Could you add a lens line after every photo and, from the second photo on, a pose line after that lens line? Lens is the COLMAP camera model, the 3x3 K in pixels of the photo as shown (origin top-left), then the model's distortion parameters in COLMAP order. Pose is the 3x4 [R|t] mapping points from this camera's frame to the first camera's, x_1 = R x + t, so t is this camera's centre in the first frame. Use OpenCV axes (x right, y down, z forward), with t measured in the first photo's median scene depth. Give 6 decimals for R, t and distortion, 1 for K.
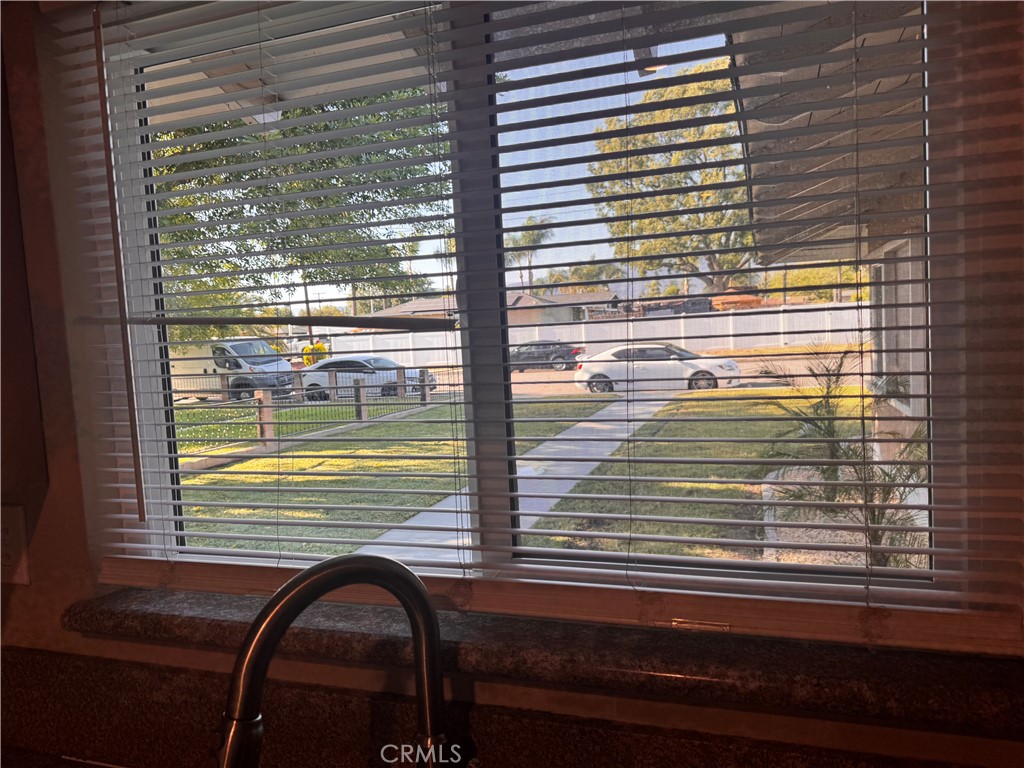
lens RADIAL K [[700.8, 0, 512.0], [0, 700.8, 384.0], [0, 0, 1]] dist [-0.000167, -0.005316]
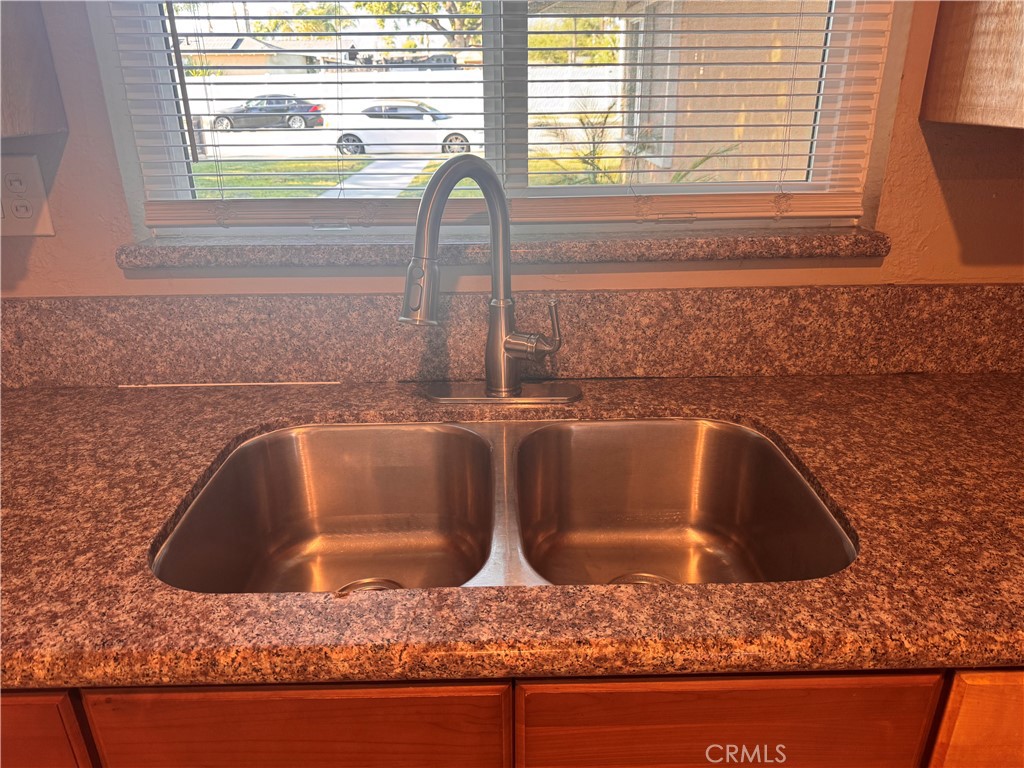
lens RADIAL K [[700.8, 0, 512.0], [0, 700.8, 384.0], [0, 0, 1]] dist [-0.000167, -0.005316]
pose [[0.943175, -0.084529, 0.321364, -0.429219], [-0.023604, 0.947619, 0.318531, 0.158983], [-0.331456, -0.308016, 0.891775, -0.247905]]
